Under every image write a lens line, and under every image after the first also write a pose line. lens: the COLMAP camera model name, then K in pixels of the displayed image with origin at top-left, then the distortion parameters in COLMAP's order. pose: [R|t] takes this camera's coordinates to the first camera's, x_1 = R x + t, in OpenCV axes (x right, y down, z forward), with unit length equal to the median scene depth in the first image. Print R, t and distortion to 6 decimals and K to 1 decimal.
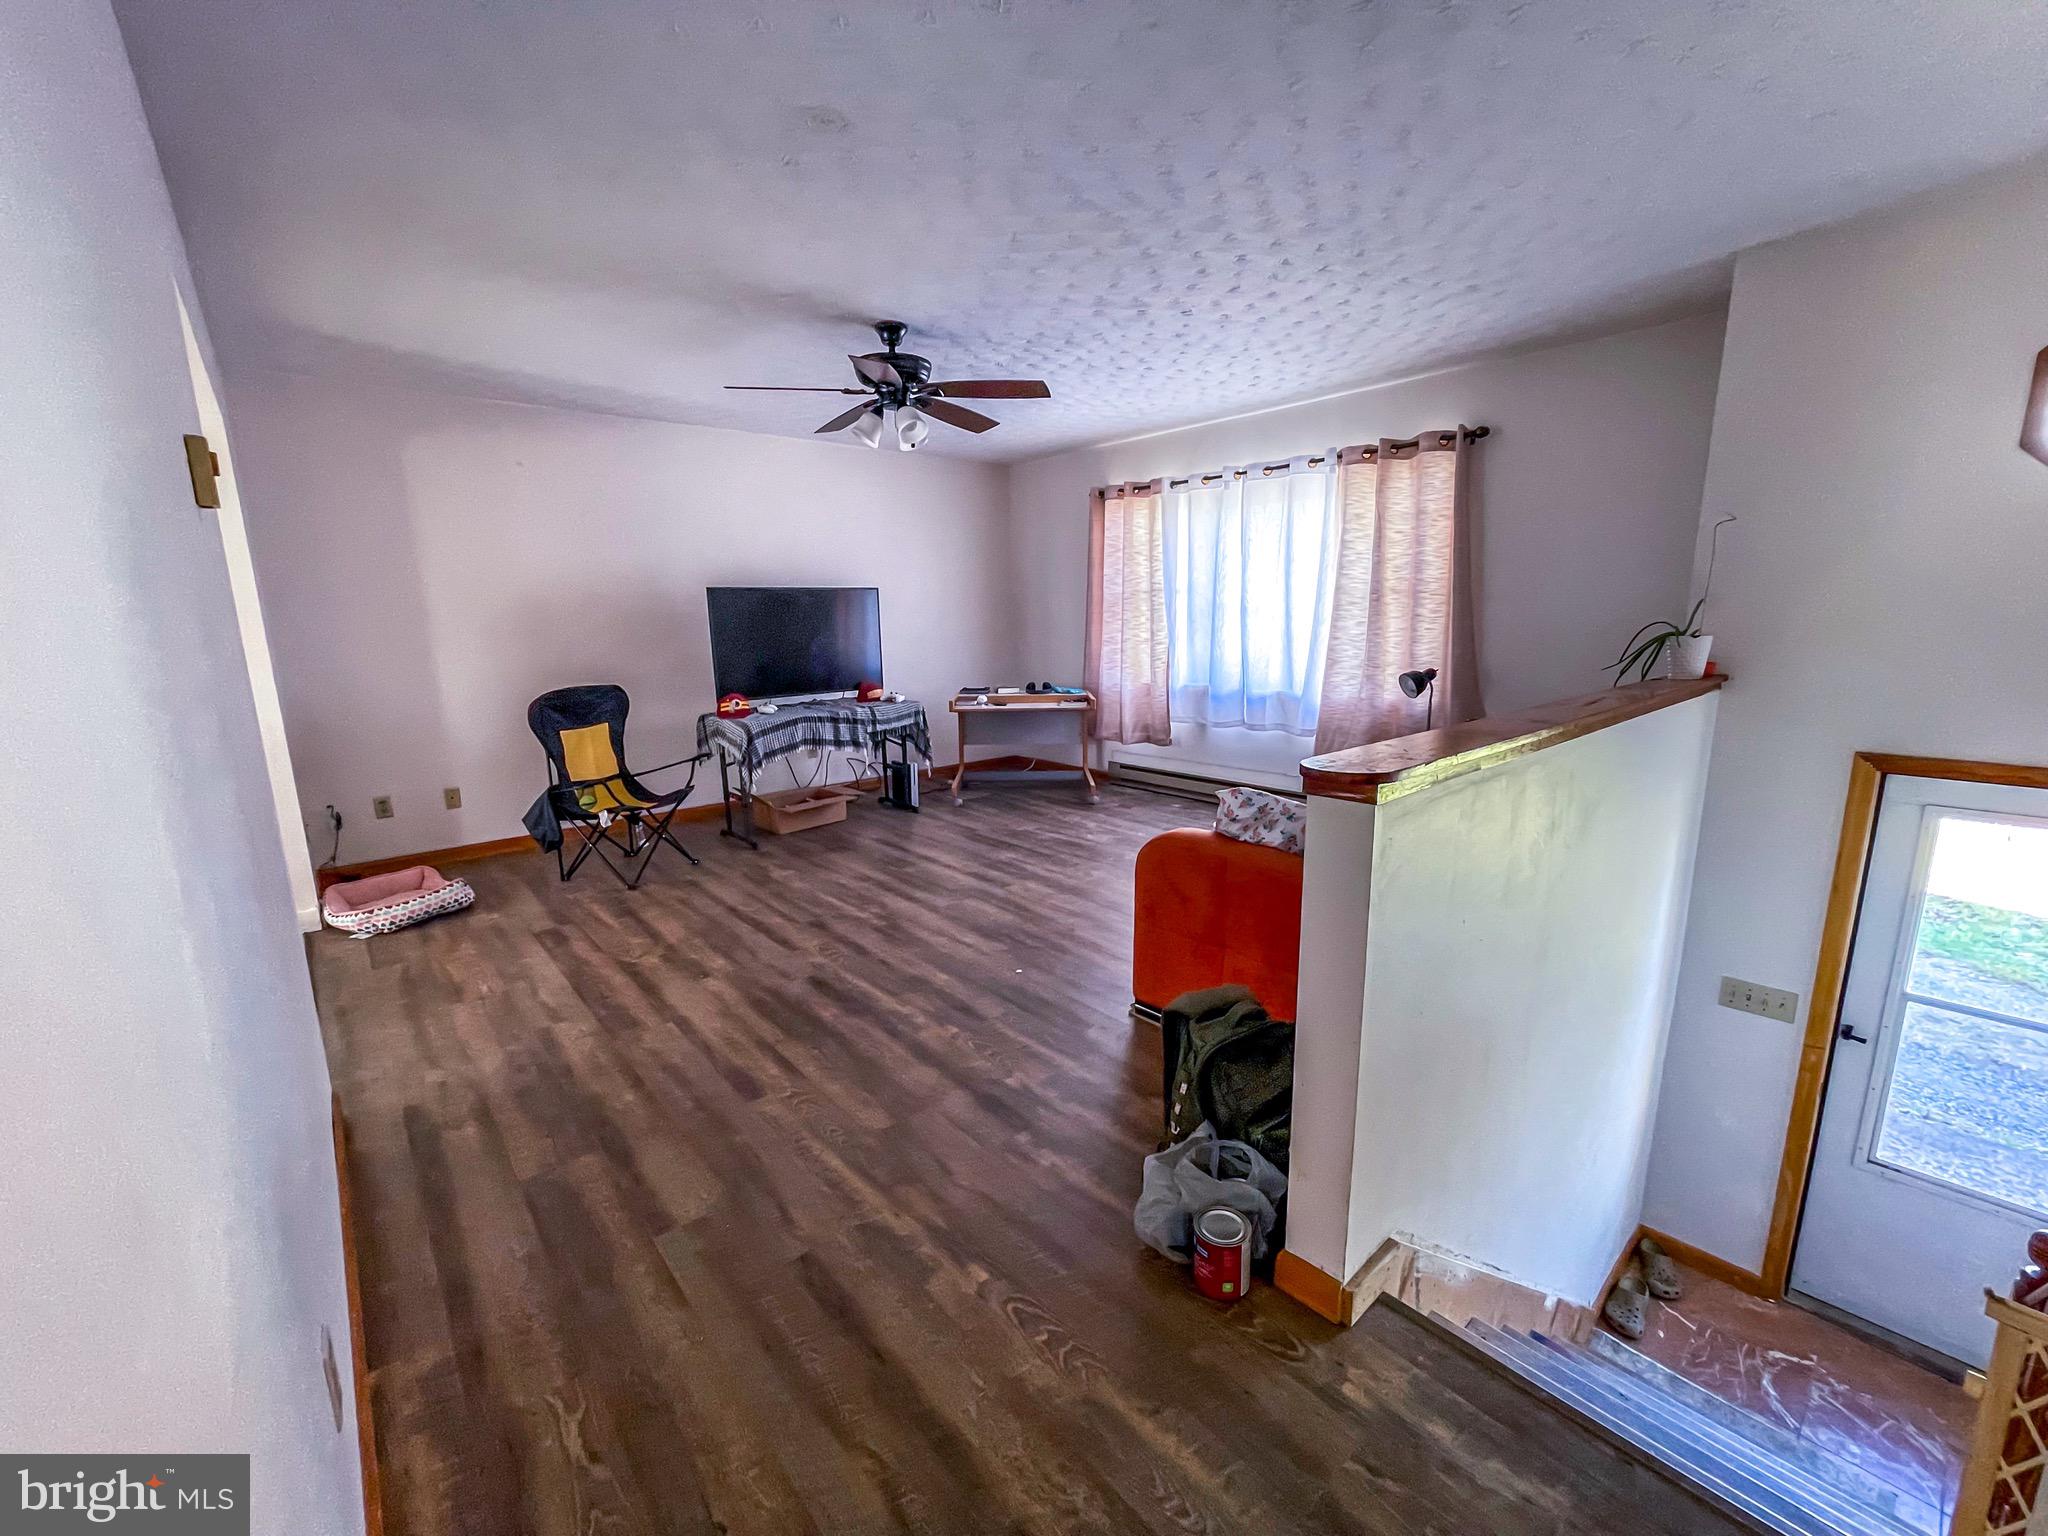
lens RADIAL K [[825.4, 0, 1026.4], [0, 825.4, 776.7], [0, 0, 1]] dist [0.000925, 0.000240]
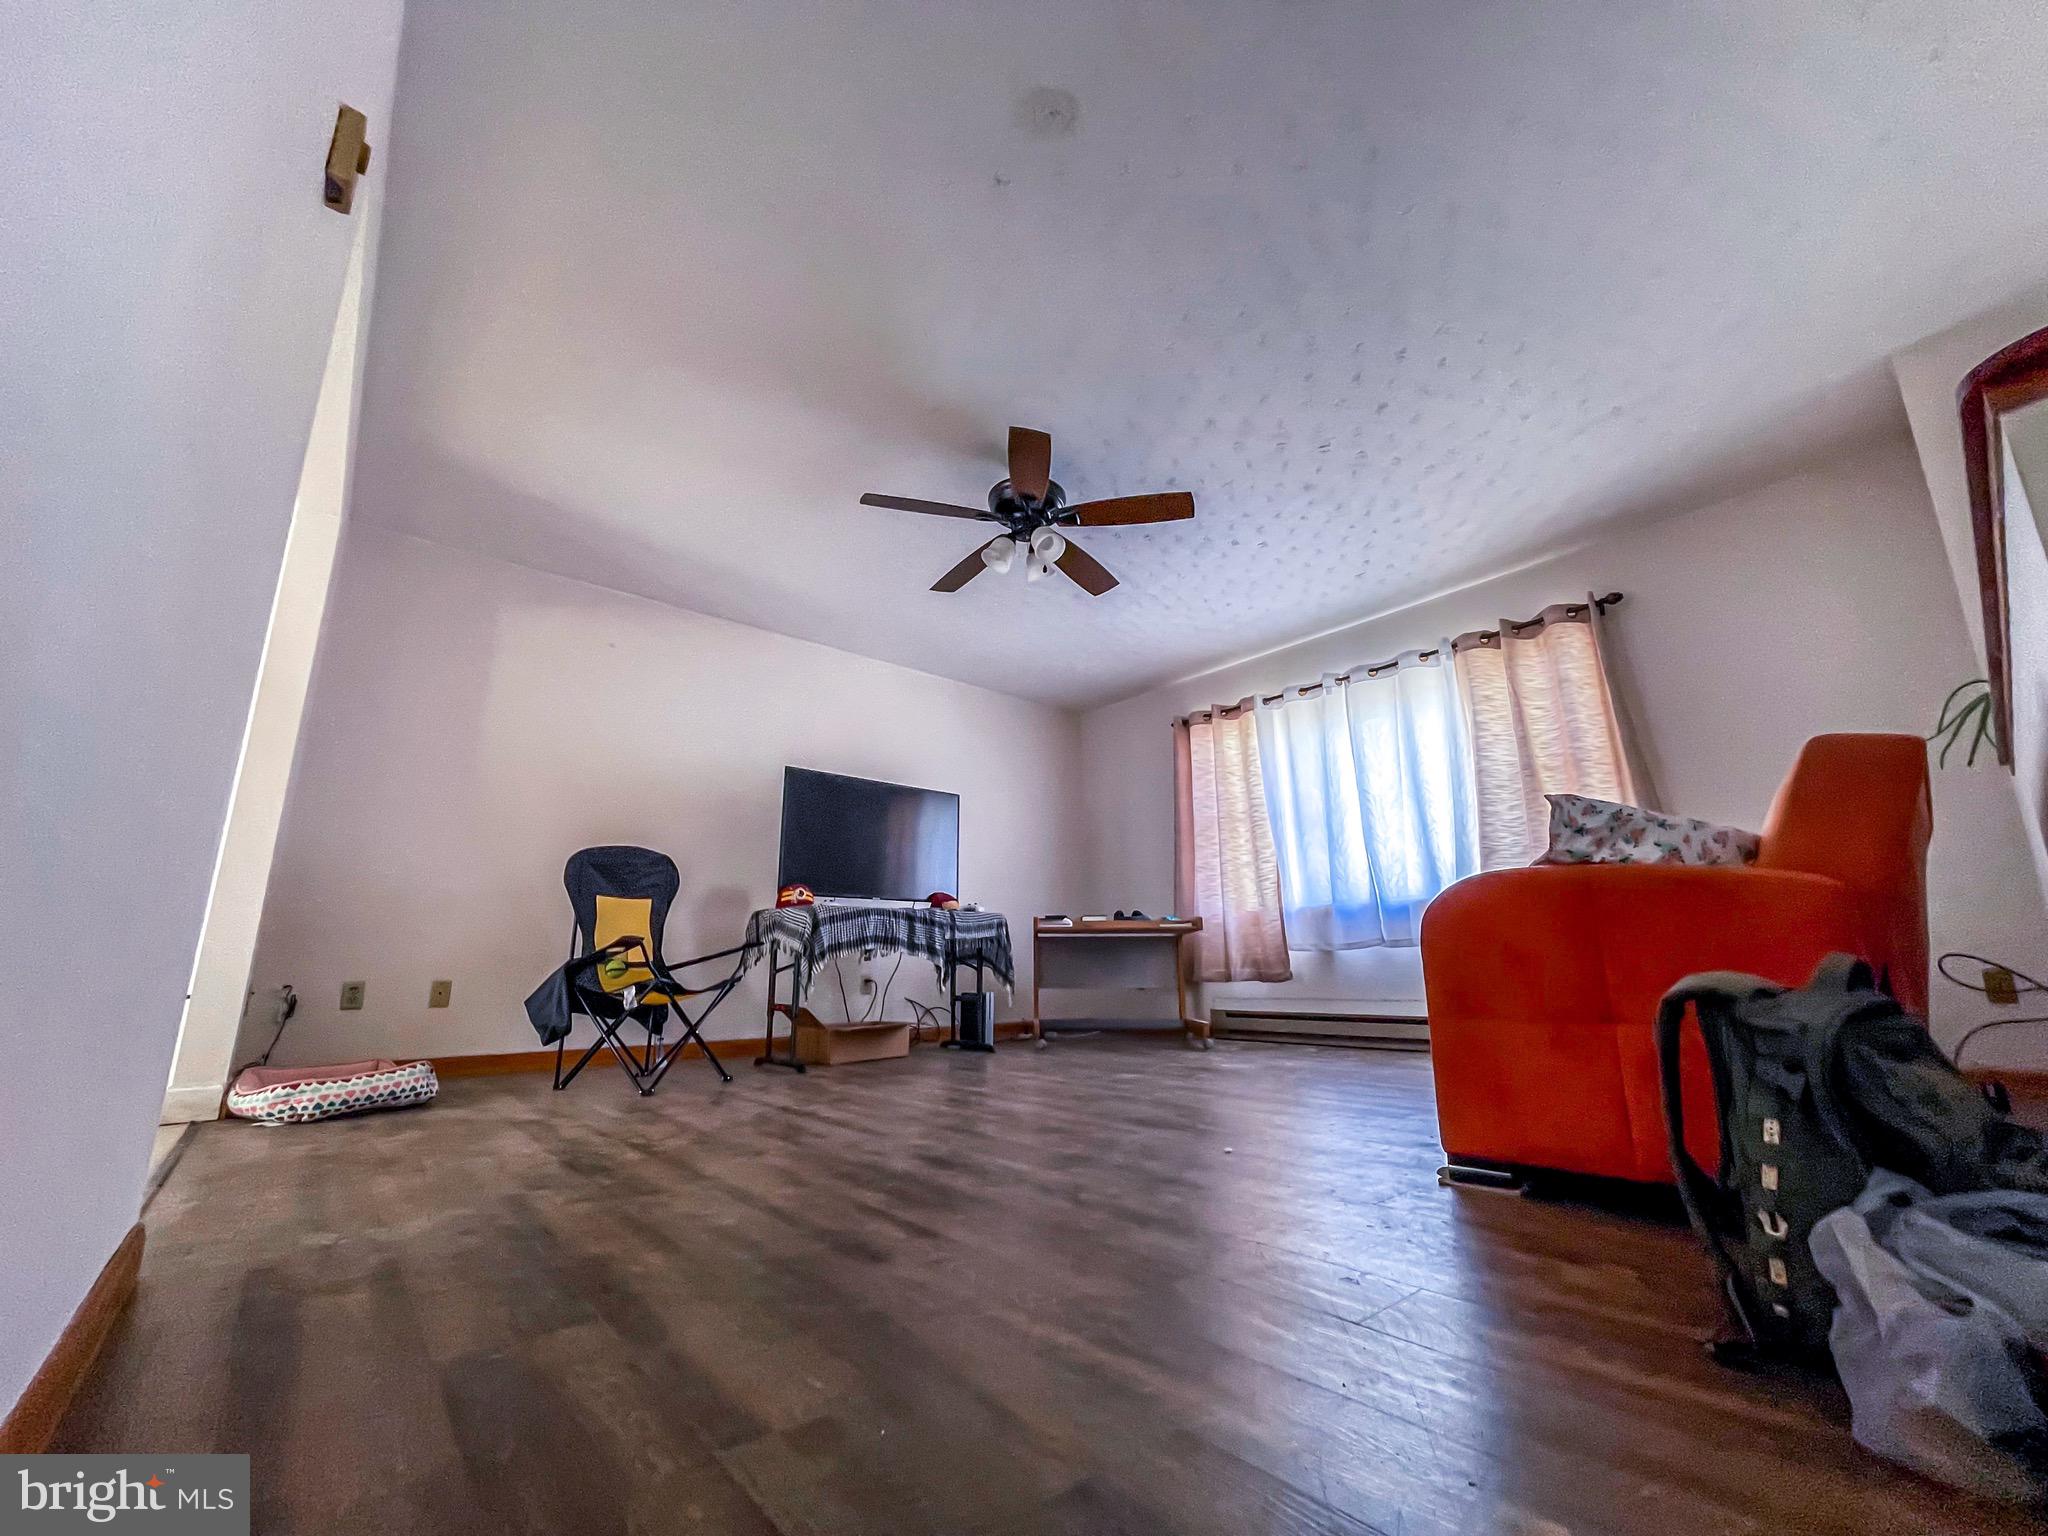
lens RADIAL K [[825.4, 0, 1026.4], [0, 825.4, 780.1], [0, 0, 1]] dist [0.000925, 0.000240]
pose [[0.999934, 0.006977, -0.009126, -0.110748], [-0.010138, 0.909573, -0.415419, 0.160272], [0.005402, 0.415485, 0.909584, 0.174741]]
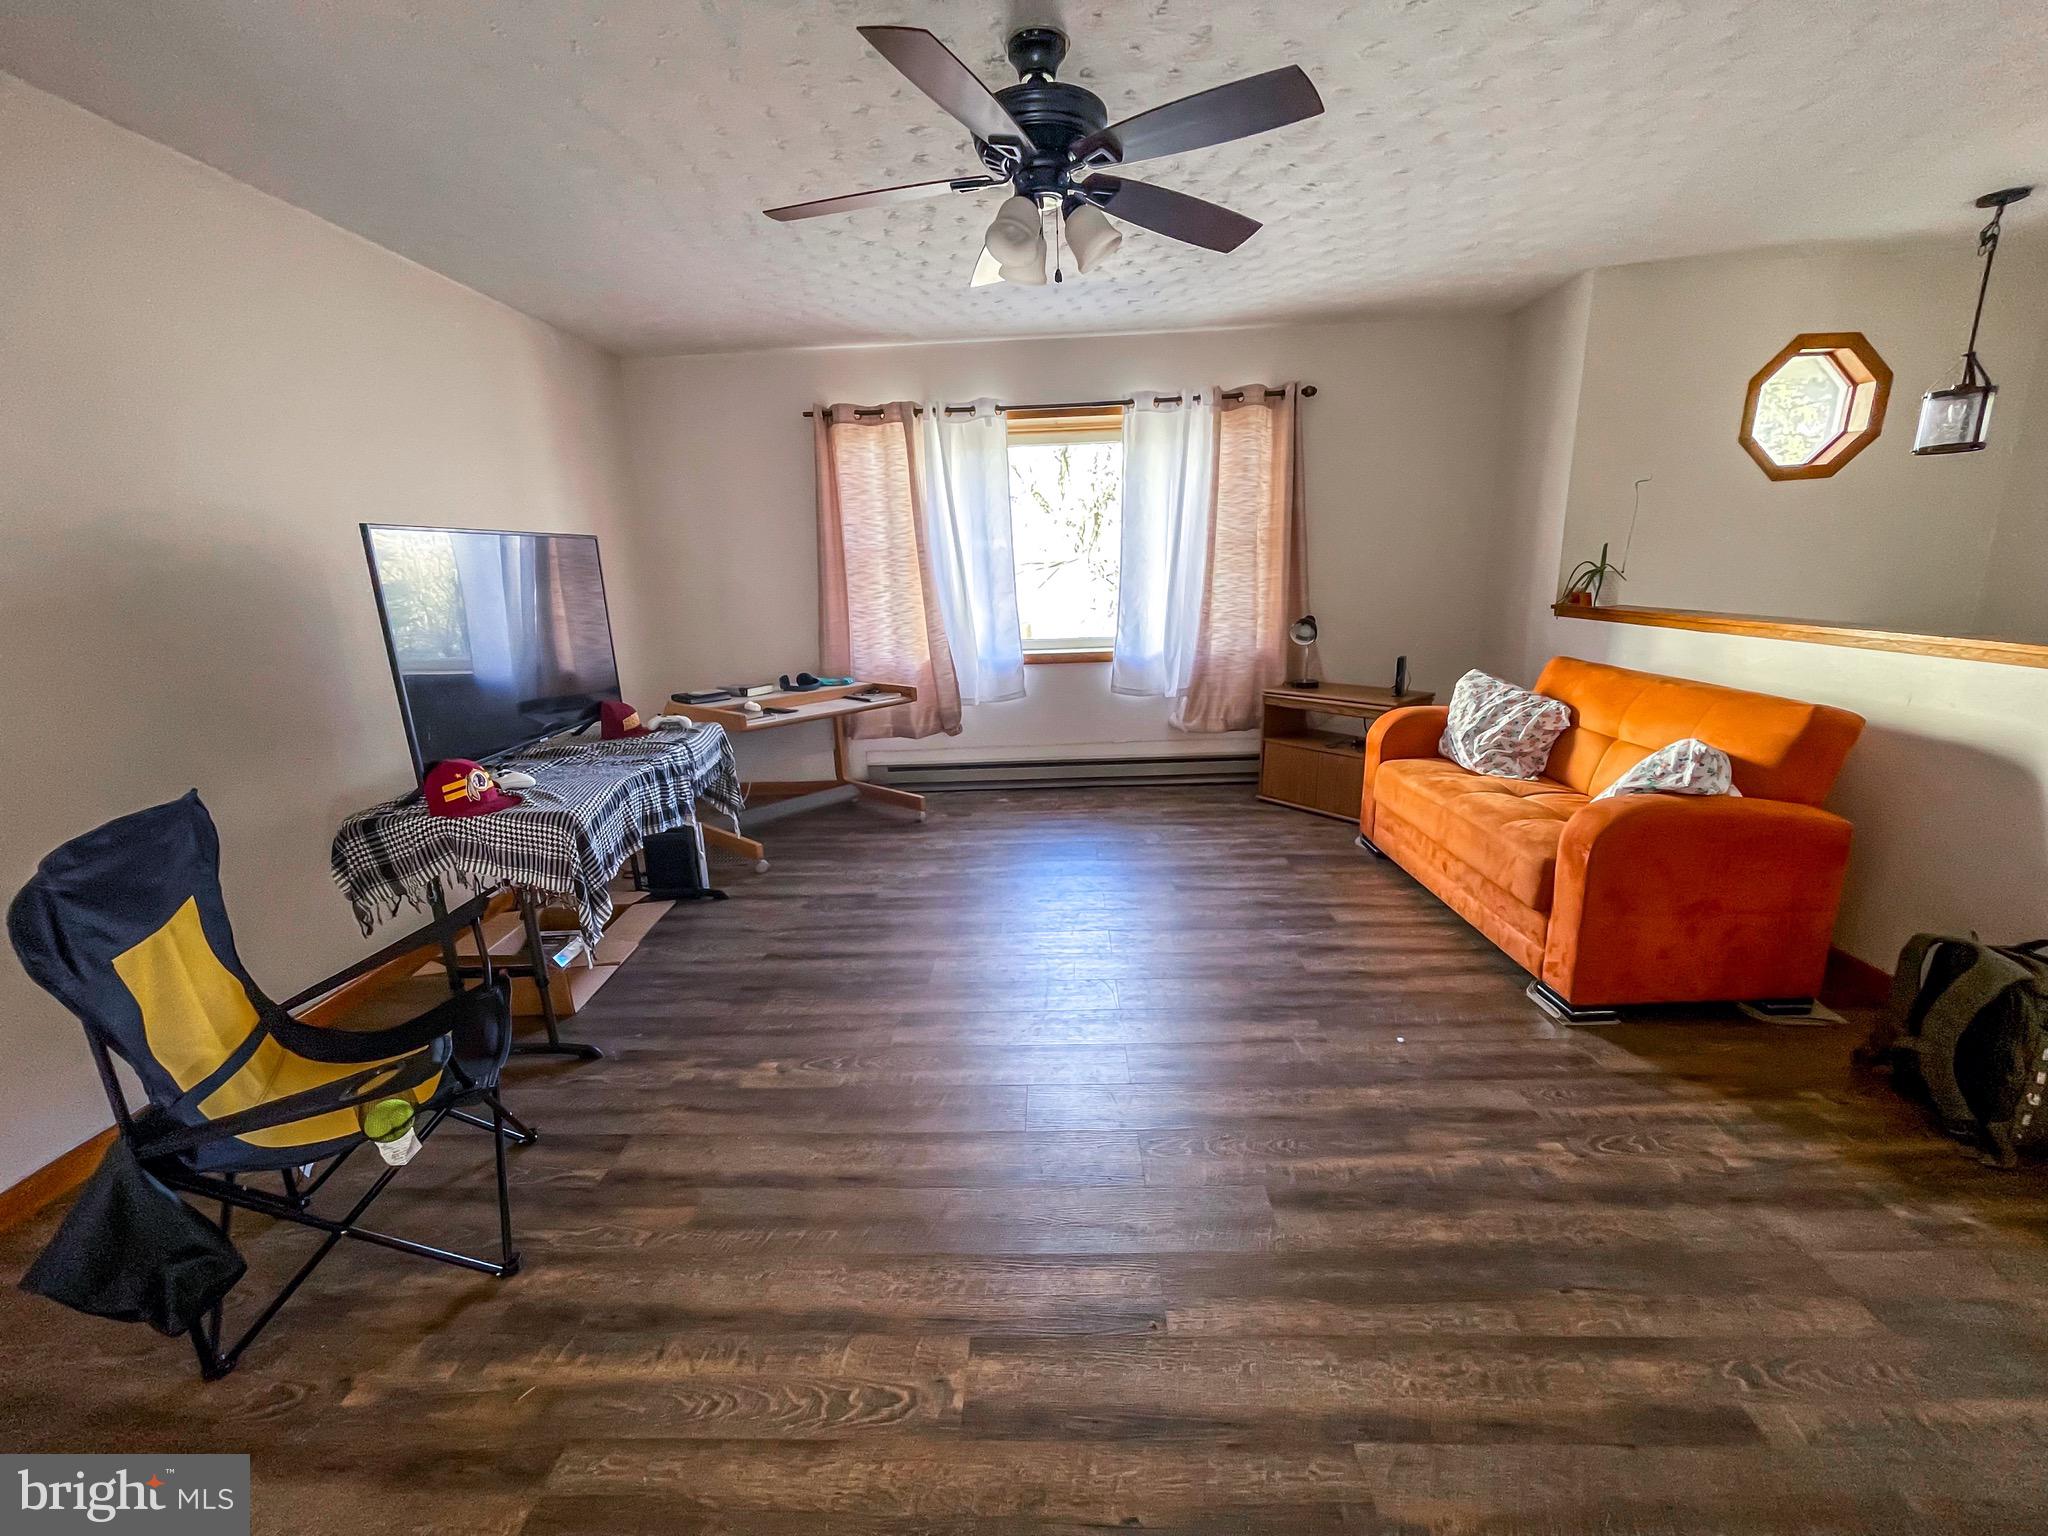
lens RADIAL K [[825.4, 0, 1021.5], [0, 825.4, 775.4], [0, 0, 1]] dist [0.000925, 0.000240]
pose [[0.683753, -0.192500, 0.703864, -0.472947], [0.169376, 0.980101, 0.103512, -0.088440], [-0.709784, 0.048441, 0.702752, 0.457448]]
